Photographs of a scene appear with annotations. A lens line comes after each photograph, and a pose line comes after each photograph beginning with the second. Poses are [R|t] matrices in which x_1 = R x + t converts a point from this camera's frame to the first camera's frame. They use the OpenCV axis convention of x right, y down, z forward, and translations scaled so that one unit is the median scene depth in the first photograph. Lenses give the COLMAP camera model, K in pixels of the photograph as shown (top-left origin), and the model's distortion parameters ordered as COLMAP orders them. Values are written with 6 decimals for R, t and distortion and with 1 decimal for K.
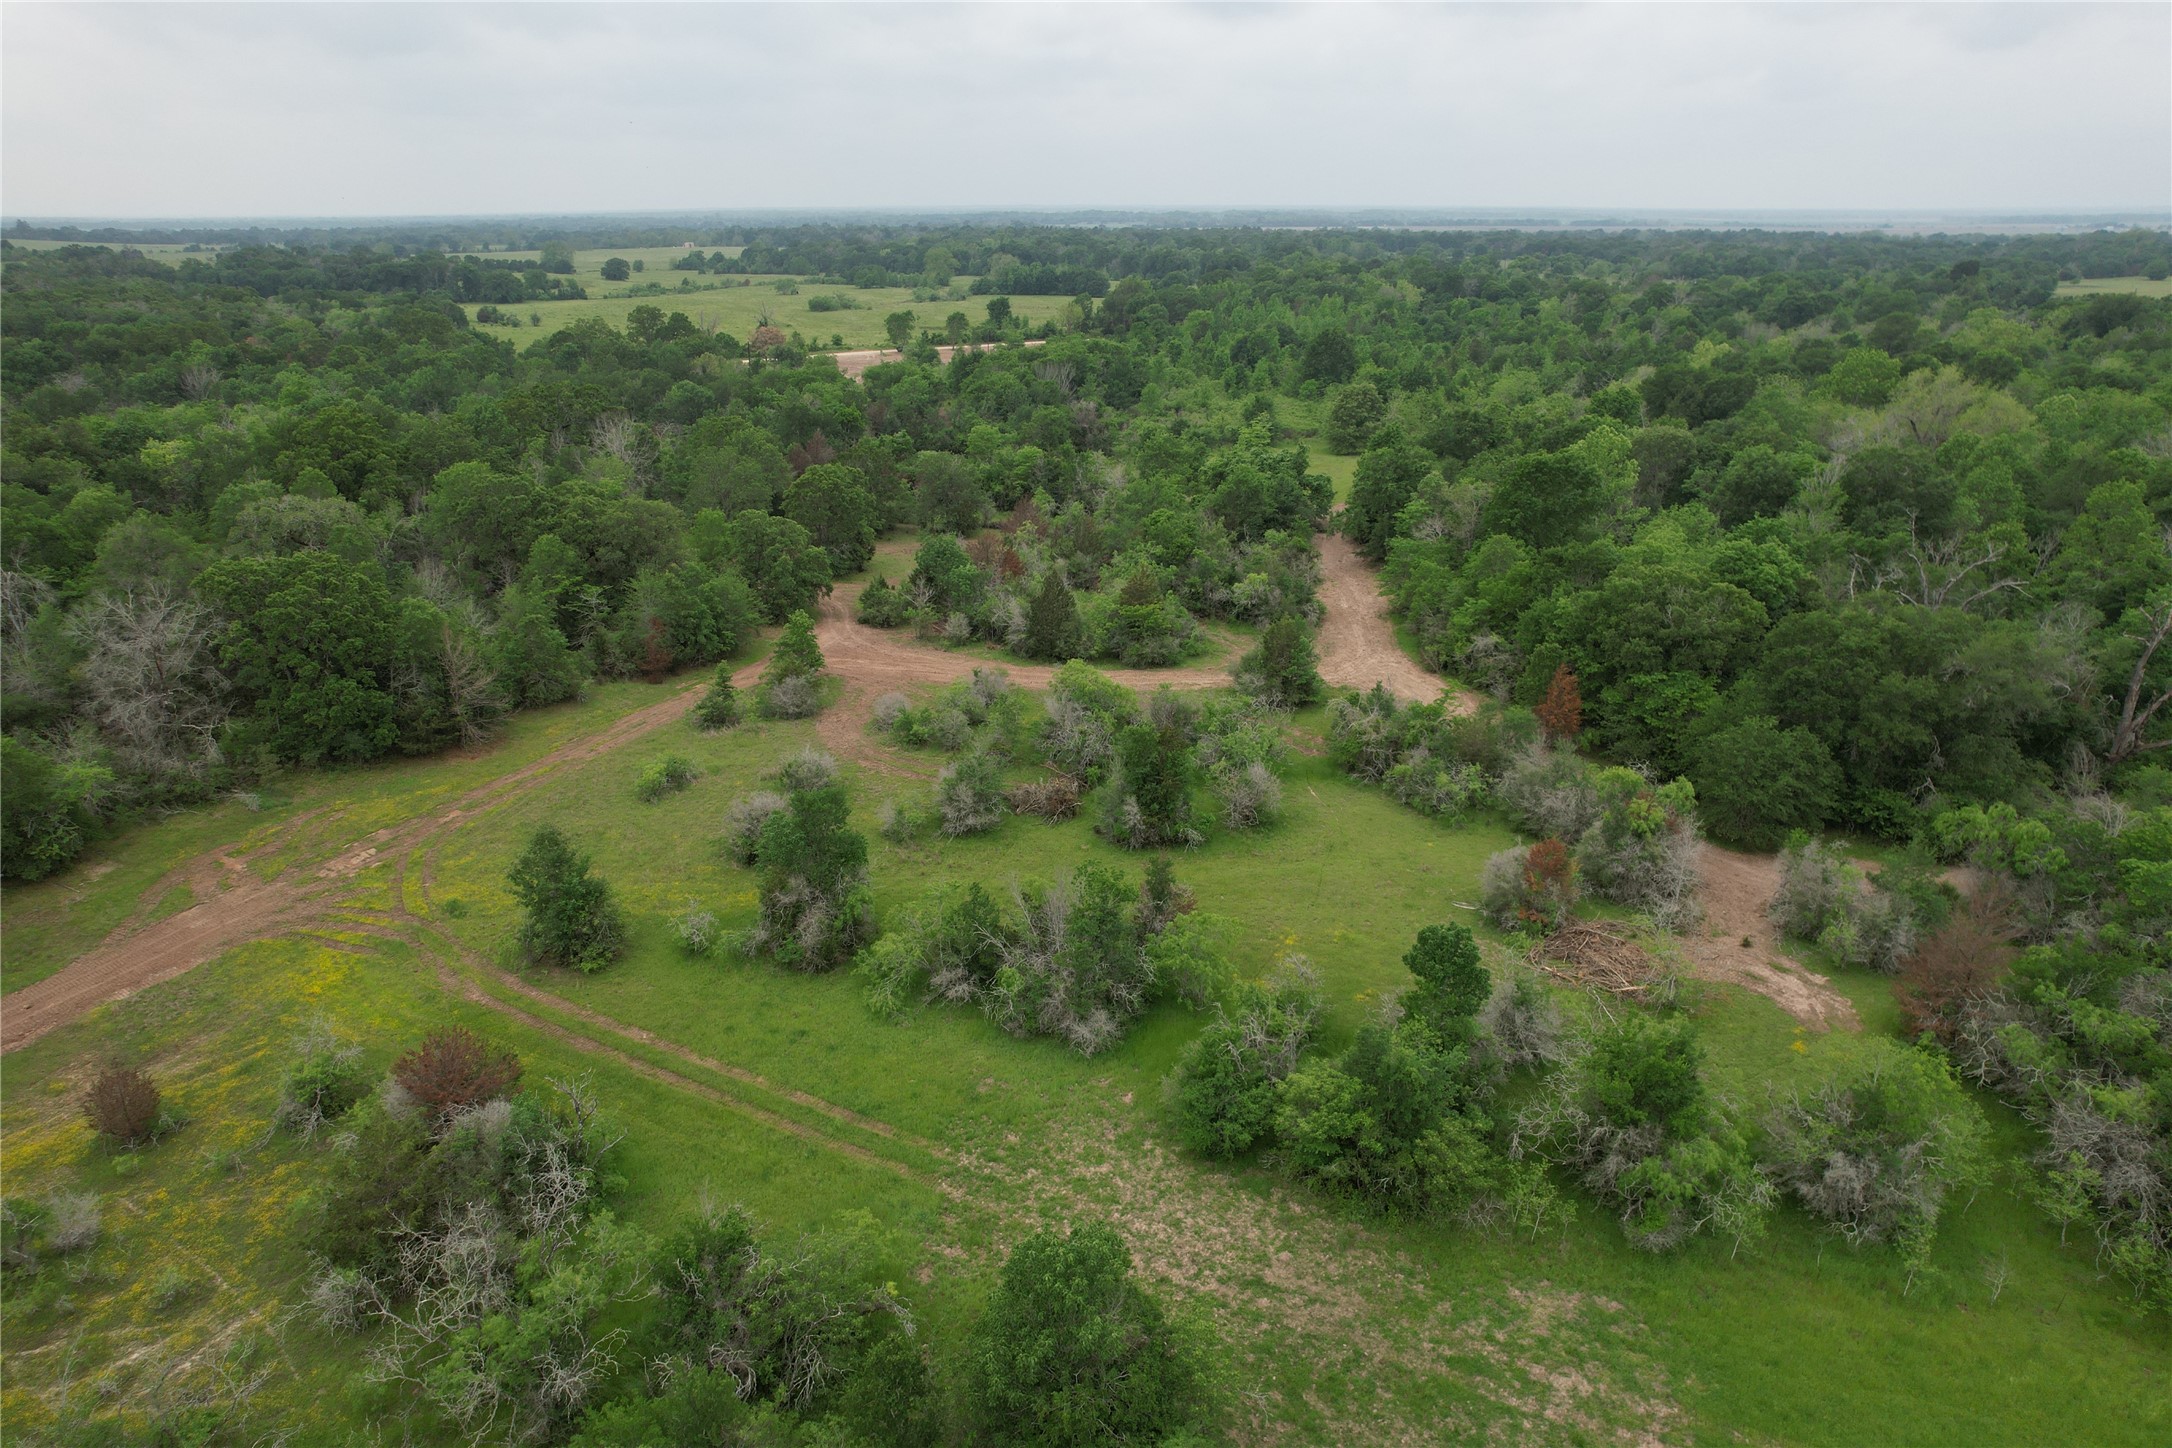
lens RADIAL K [[1399.2, 0, 1089.8], [0, 1399.2, 720.2], [0, 0, 1]] dist [-0.083464, 0.084656]
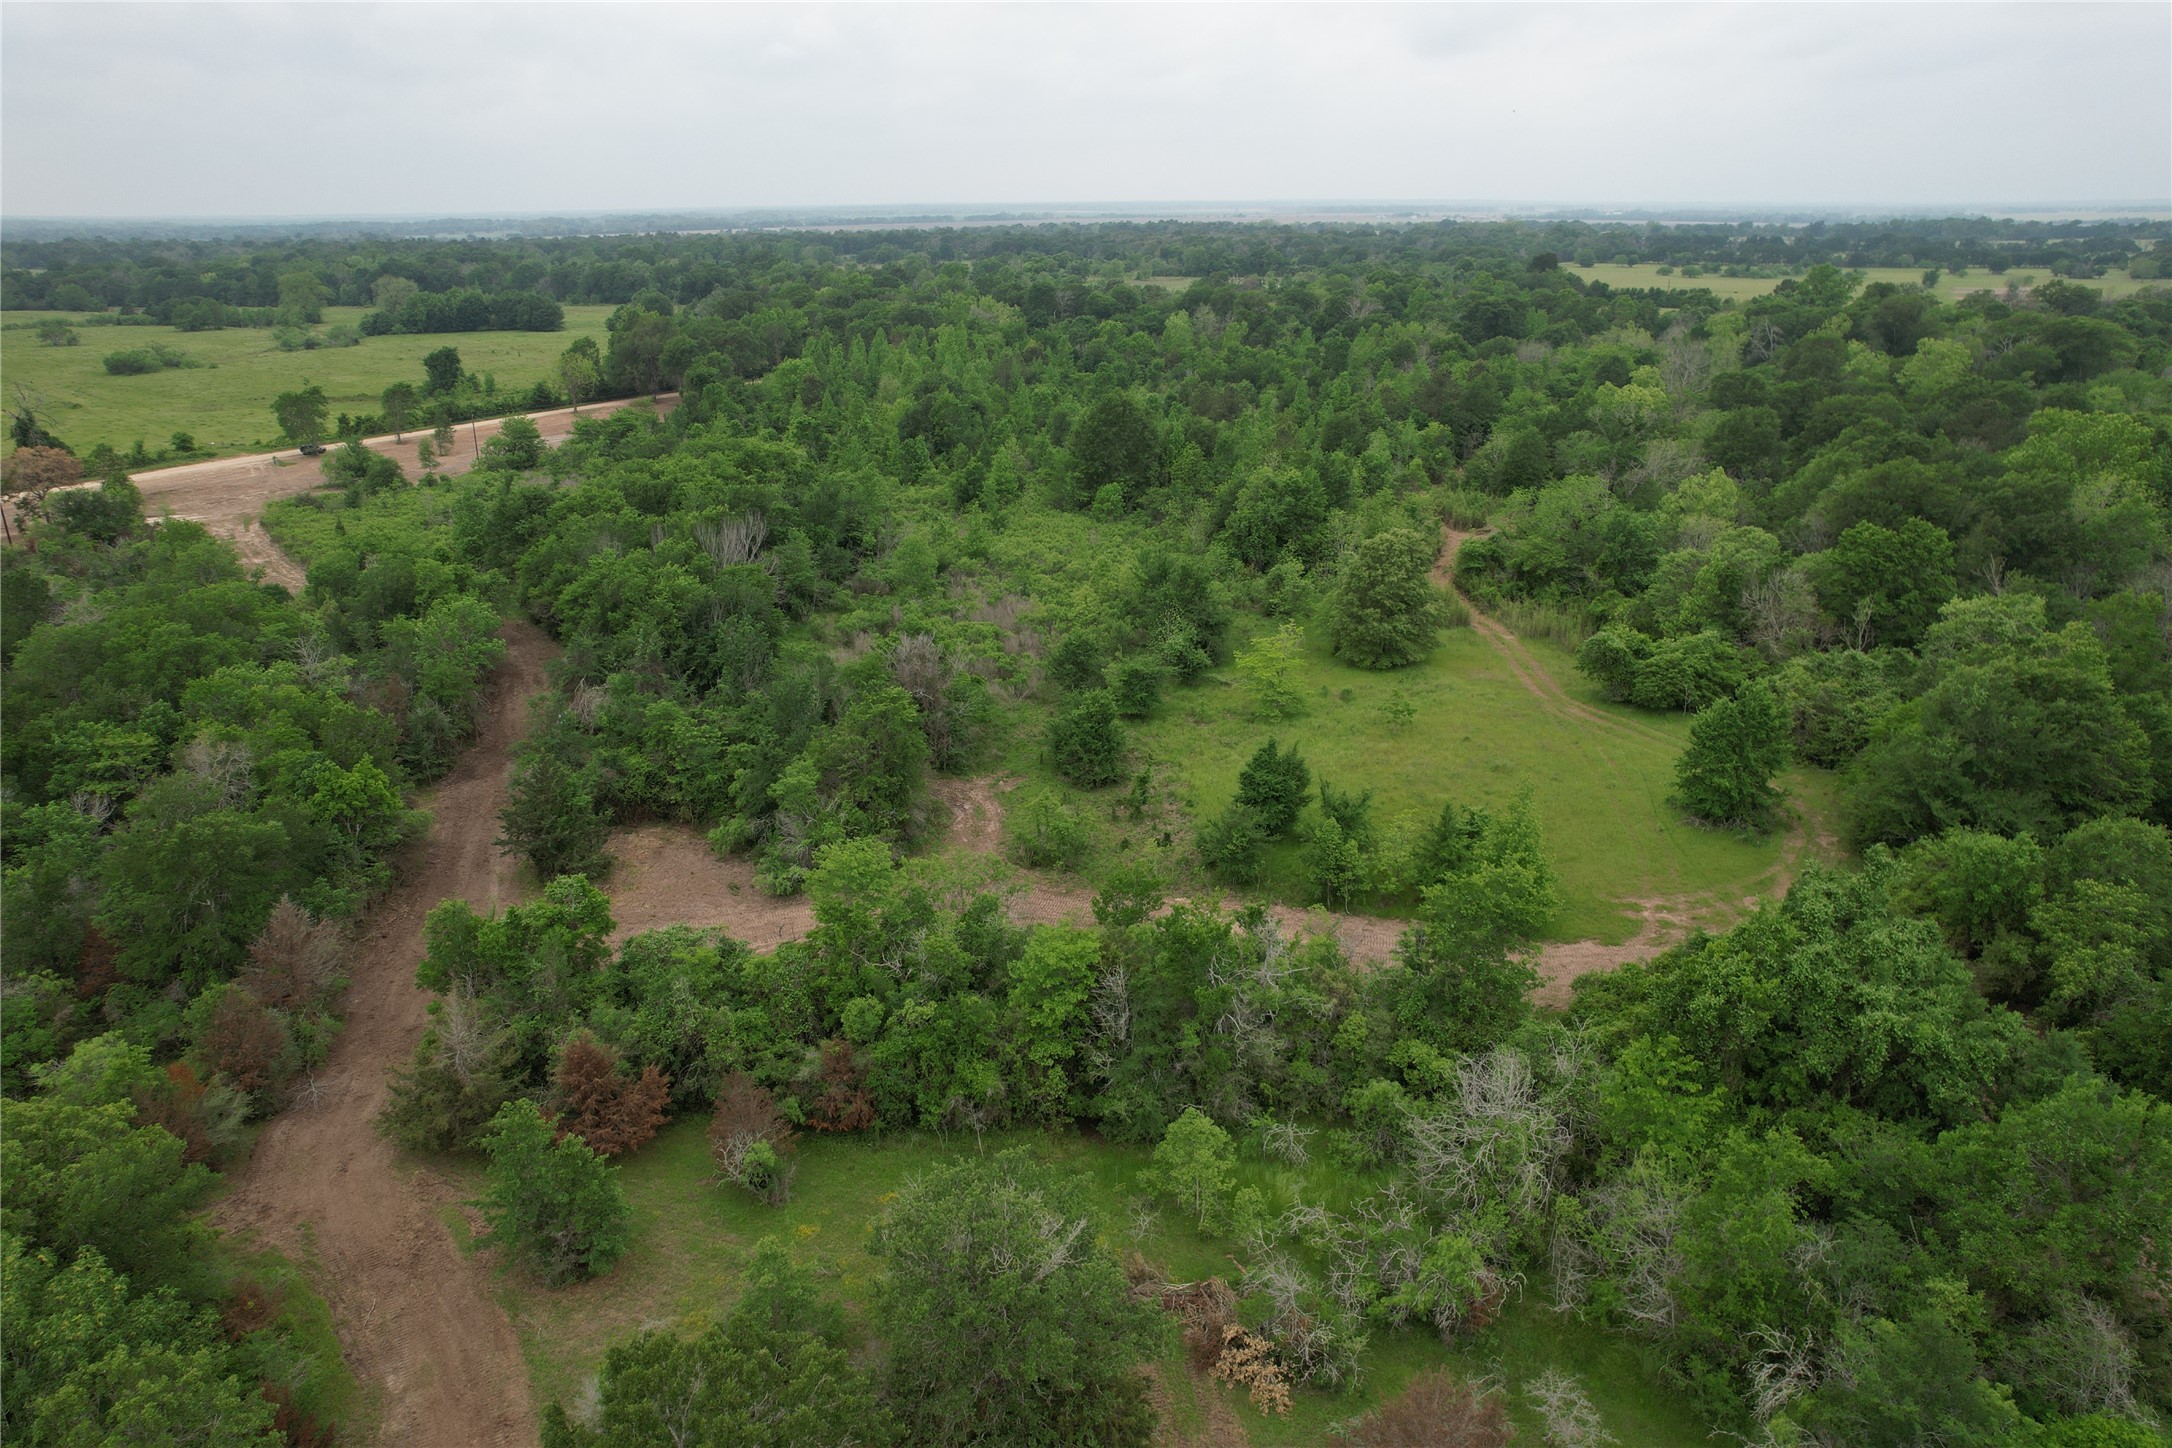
lens RADIAL K [[1399.2, 0, 1089.8], [0, 1399.2, 720.2], [0, 0, 1]] dist [-0.083464, 0.084656]
pose [[0.912374, -0.149875, 0.380935, -0.043414], [0.149954, 0.988248, 0.029664, -0.071995], [-0.380904, 0.030058, 0.924126, 0.196289]]
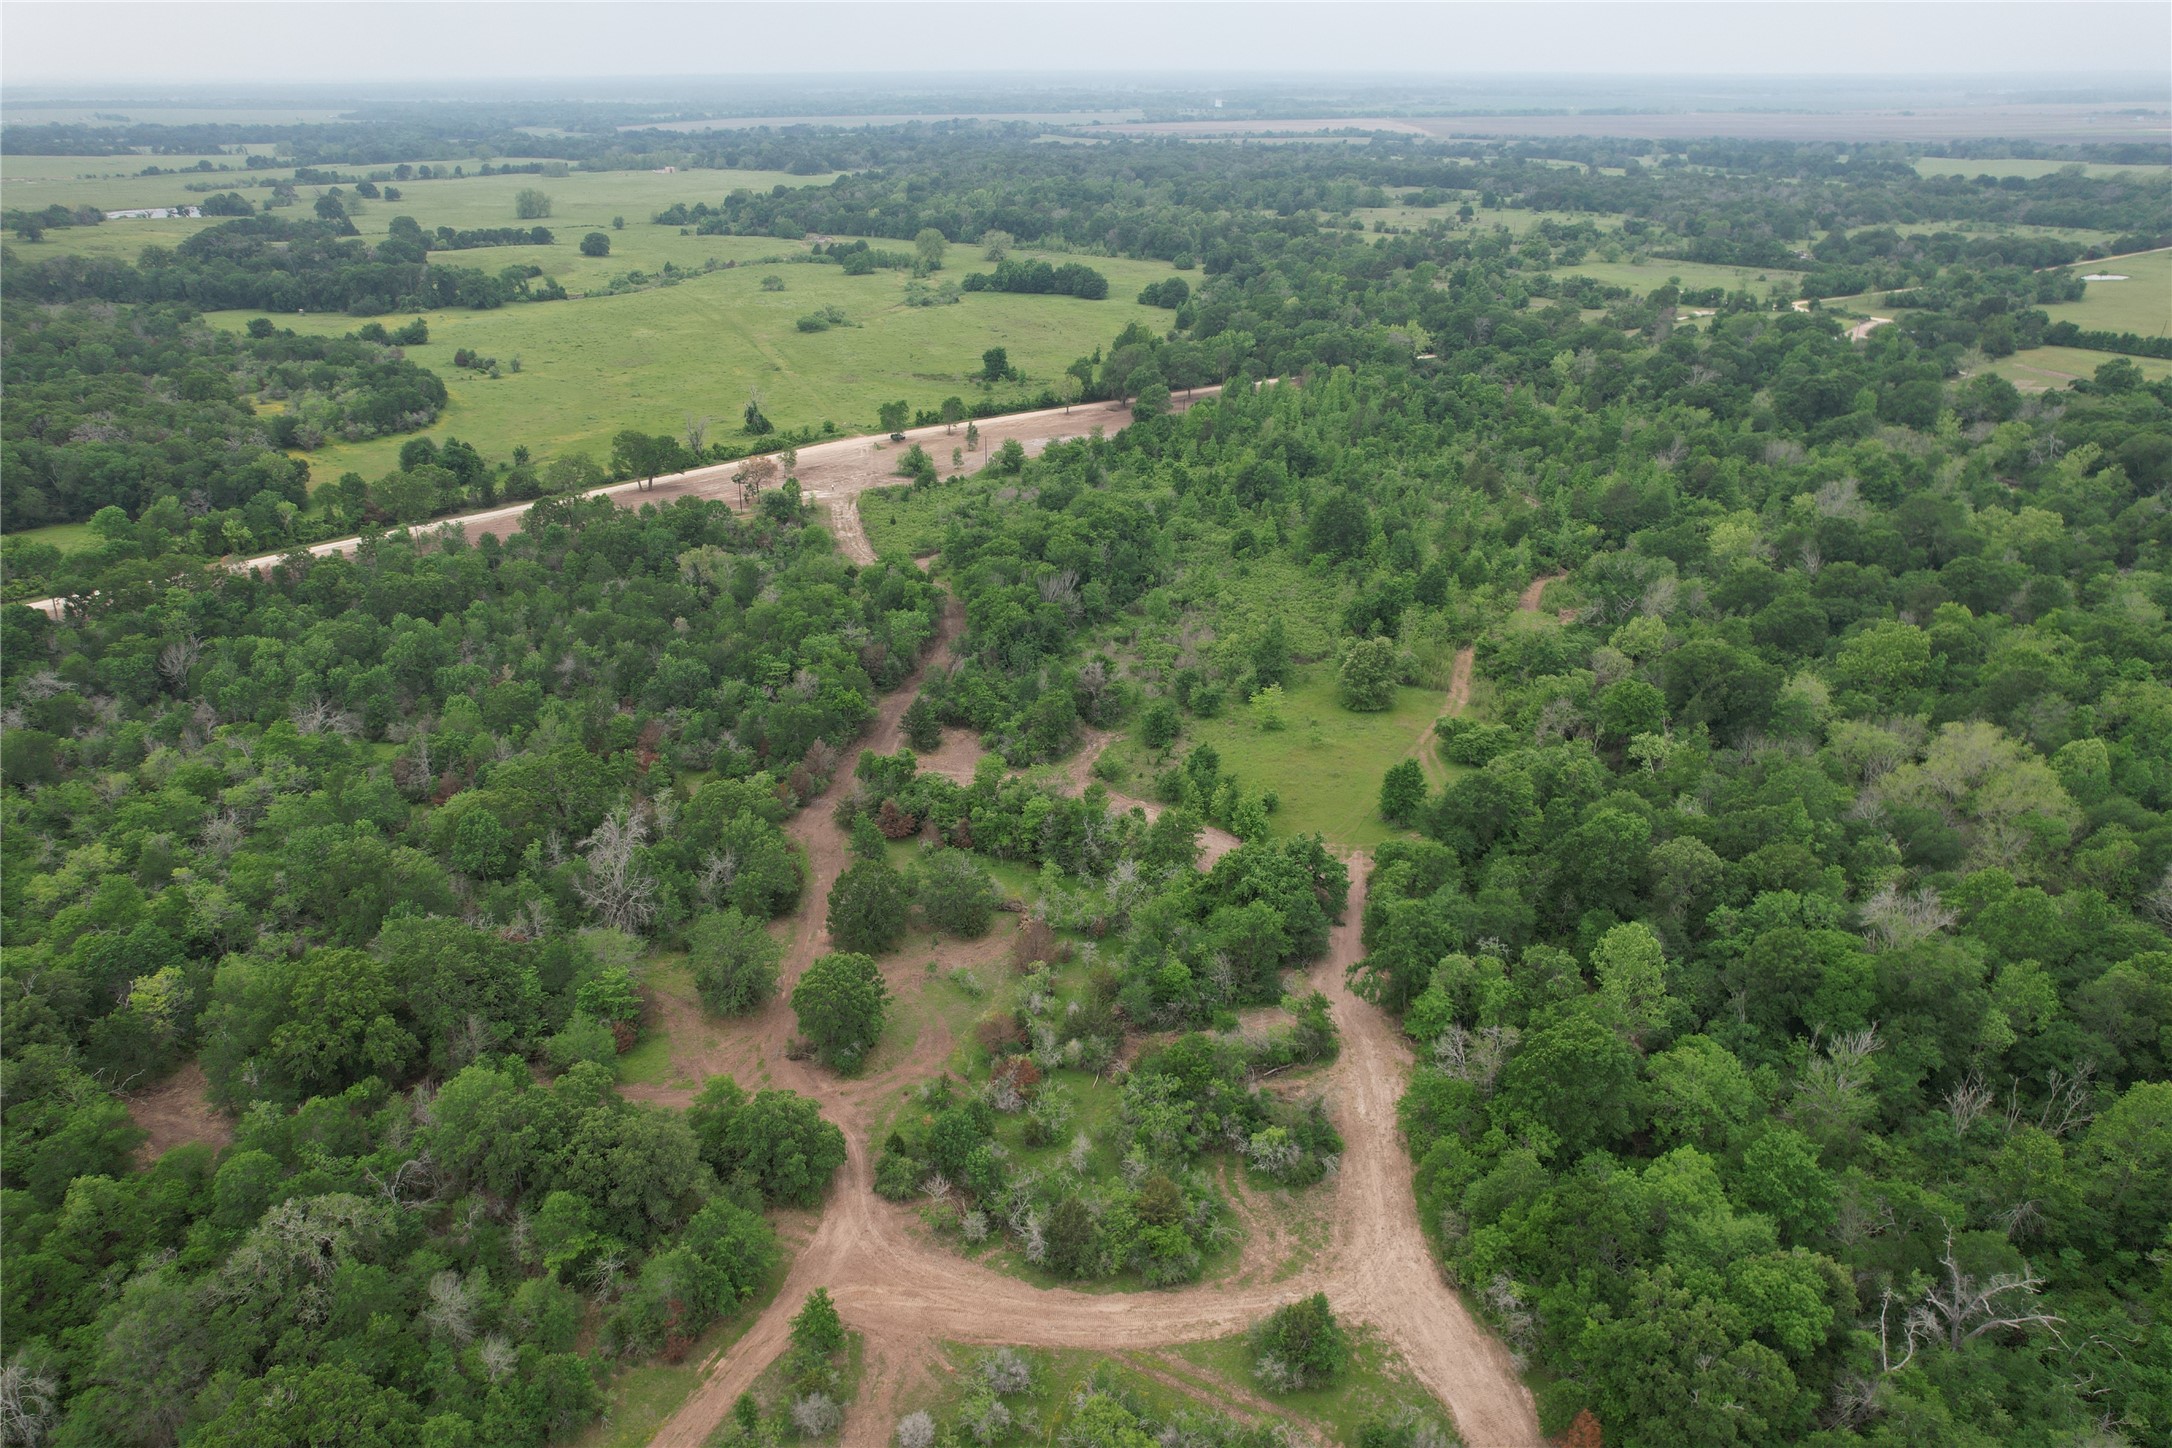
lens RADIAL K [[1399.2, 0, 1089.8], [0, 1399.2, 720.2], [0, 0, 1]] dist [-0.083464, 0.084656]
pose [[0.999986, -0.002118, 0.004862, -0.003222], [0.001692, 0.996301, 0.085917, -0.094859], [-0.005025, -0.085908, 0.996290, 0.009025]]
